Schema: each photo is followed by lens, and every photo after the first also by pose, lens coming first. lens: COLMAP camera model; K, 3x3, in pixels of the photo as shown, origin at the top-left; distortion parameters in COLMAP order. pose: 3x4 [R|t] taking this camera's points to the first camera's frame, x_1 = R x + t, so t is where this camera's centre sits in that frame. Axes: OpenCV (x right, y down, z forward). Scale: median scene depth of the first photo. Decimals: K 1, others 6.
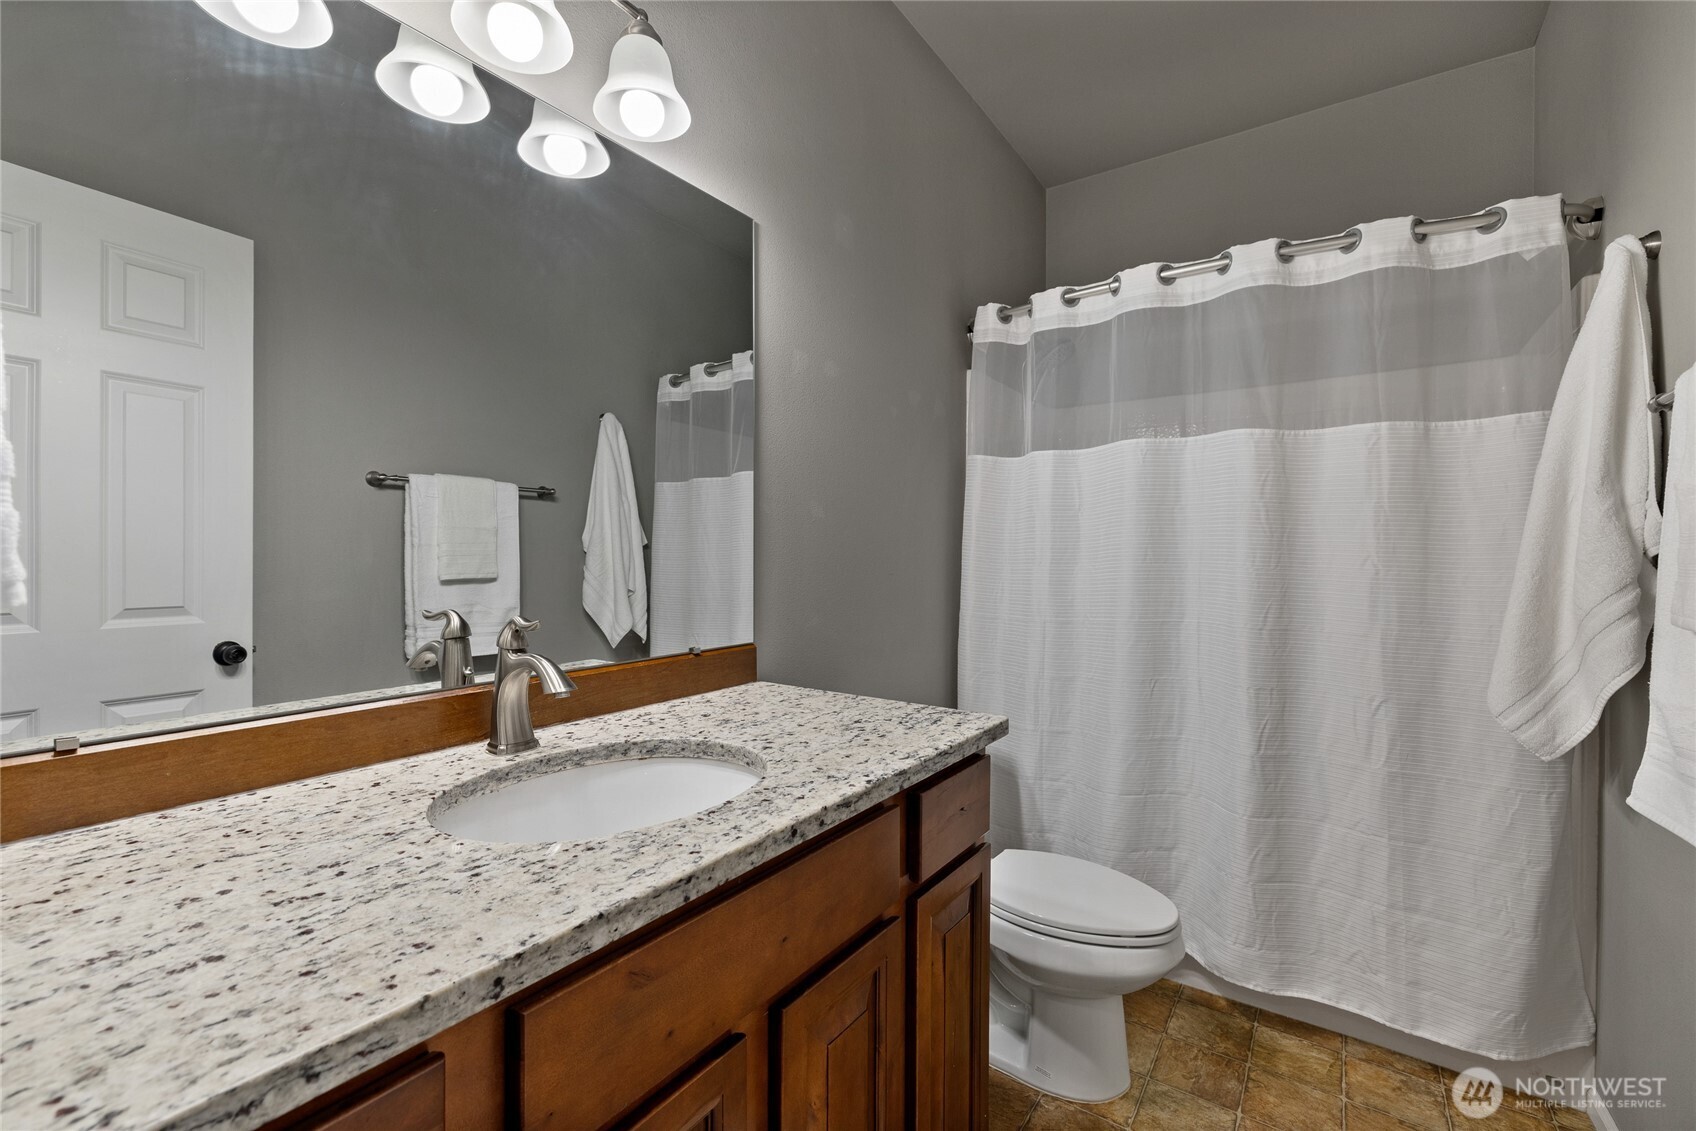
lens RADIAL K [[702.1, 0, 840.0], [0, 702.1, 558.1], [0, 0, 1]] dist [0.000596, -0.000262]
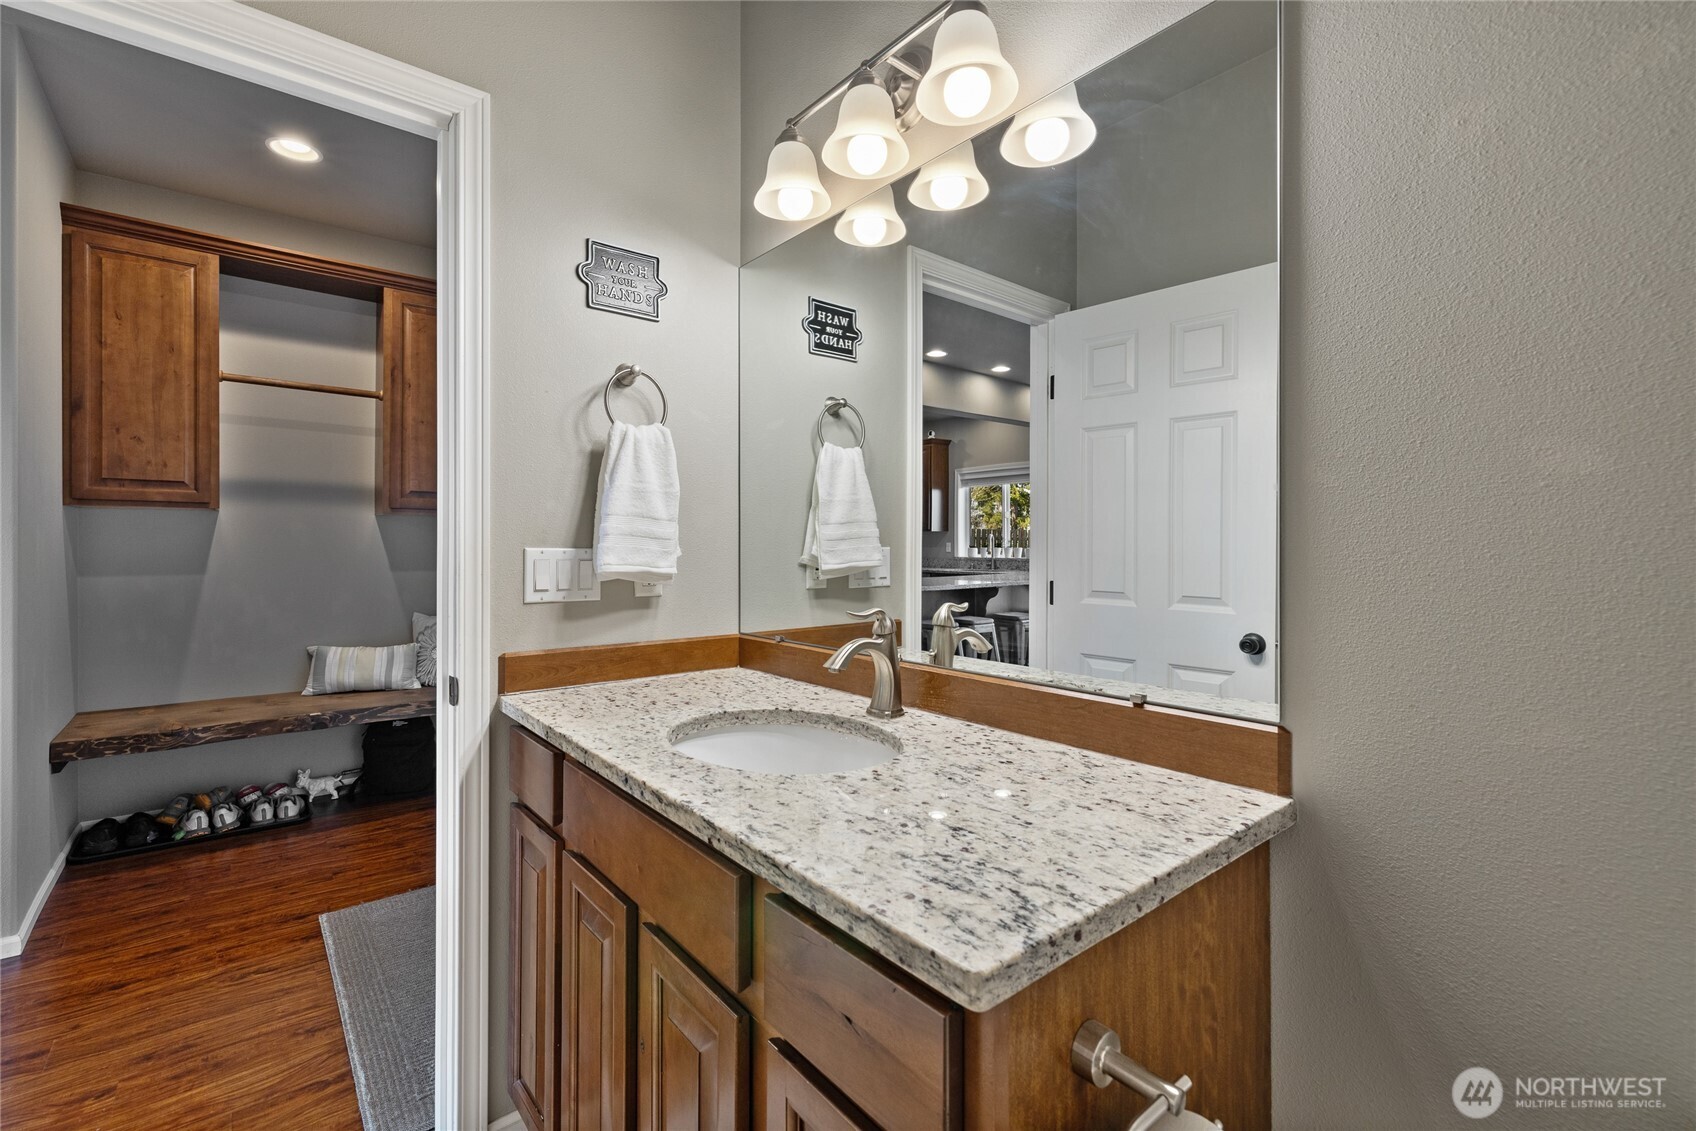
lens RADIAL K [[726.5, 0, 810.4], [0, 726.5, 545.2], [0, 0, 1]] dist [-0.000840, -0.000312]
pose [[-0.270962, -0.001398, -0.962589, 0.912213], [-0.008105, 0.999967, 0.000829, -0.032616], [0.962556, 0.008026, -0.270965, 1.370270]]
